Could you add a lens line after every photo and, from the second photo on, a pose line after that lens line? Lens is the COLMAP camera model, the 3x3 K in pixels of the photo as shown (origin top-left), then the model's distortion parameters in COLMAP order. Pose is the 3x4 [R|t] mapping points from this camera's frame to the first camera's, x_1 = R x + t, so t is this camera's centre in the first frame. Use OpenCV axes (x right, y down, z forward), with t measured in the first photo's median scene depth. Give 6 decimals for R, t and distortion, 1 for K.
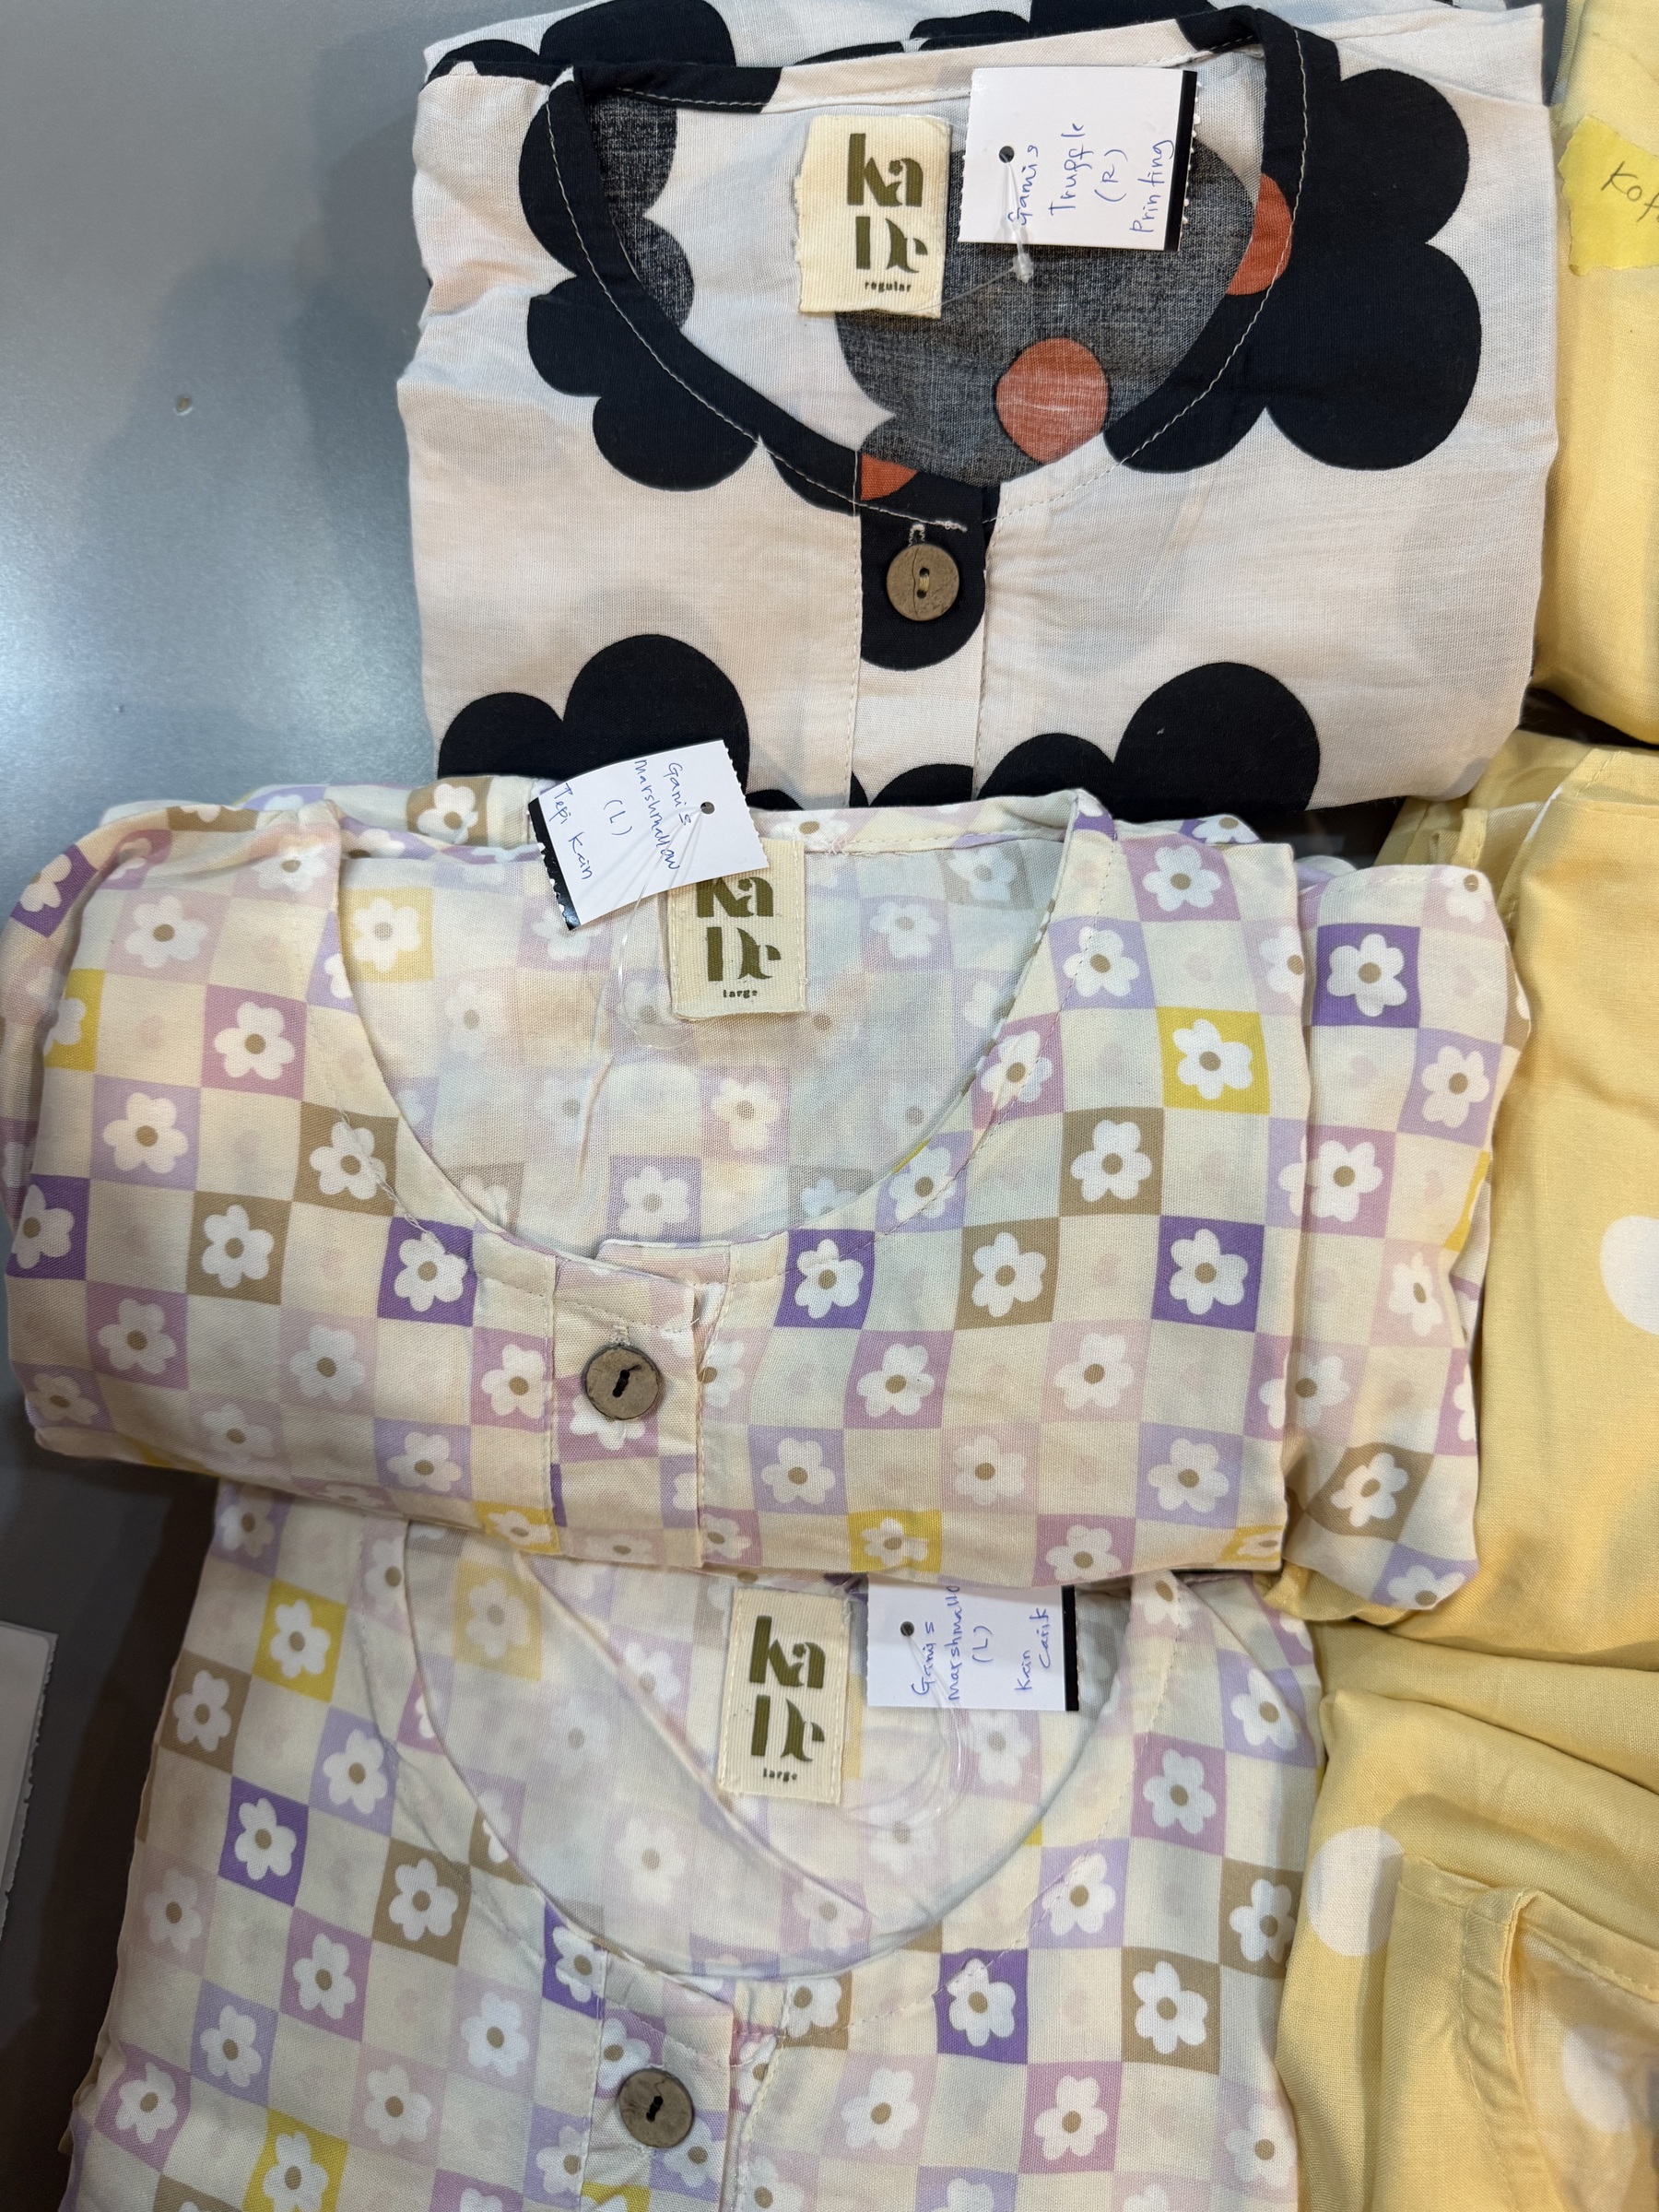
lens RADIAL K [[1568.5, 0, 828.3], [0, 1568.5, 1119.4], [0, 0, 1]] dist [-0.064590, -0.001193]
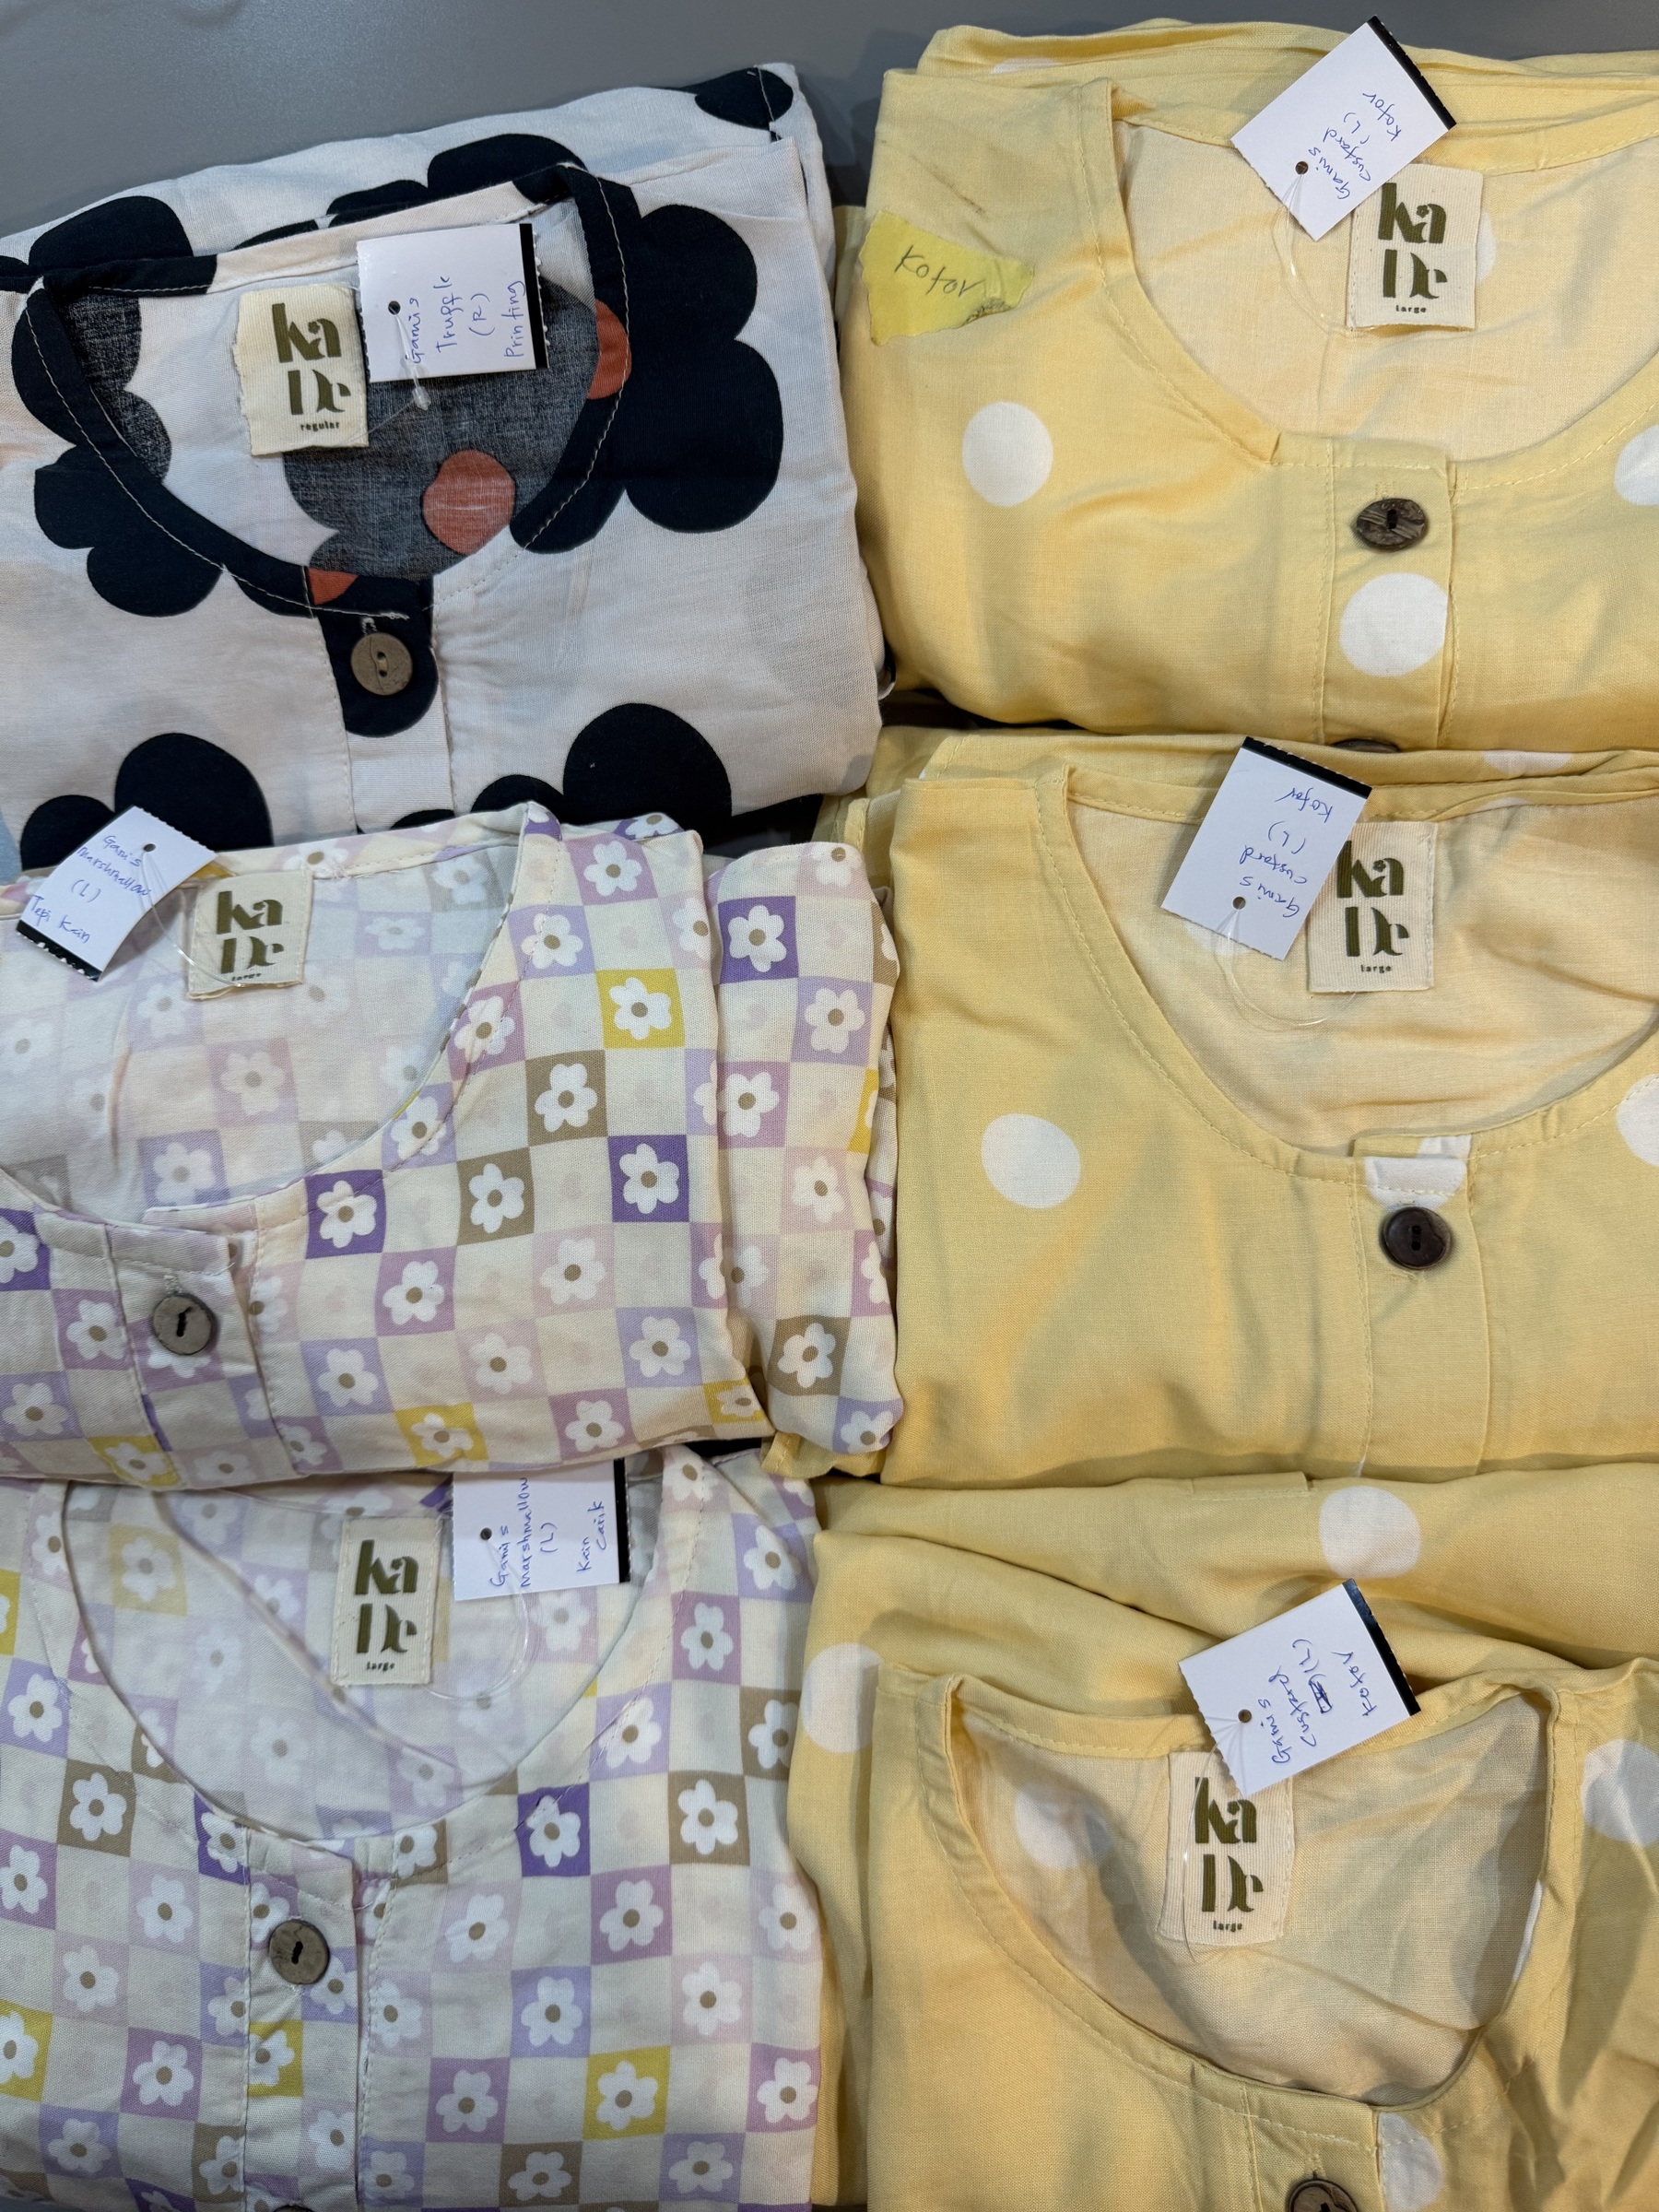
lens RADIAL K [[1523.5, 0, 829.5], [0, 1523.5, 1106.0], [0, 0, 1]] dist [-0.071230, 0.005911]
pose [[0.991358, -0.124276, 0.042007, 0.322585], [0.124693, 0.992168, -0.007434, 0.047003], [-0.040754, 0.012608, 0.999090, -0.178437]]
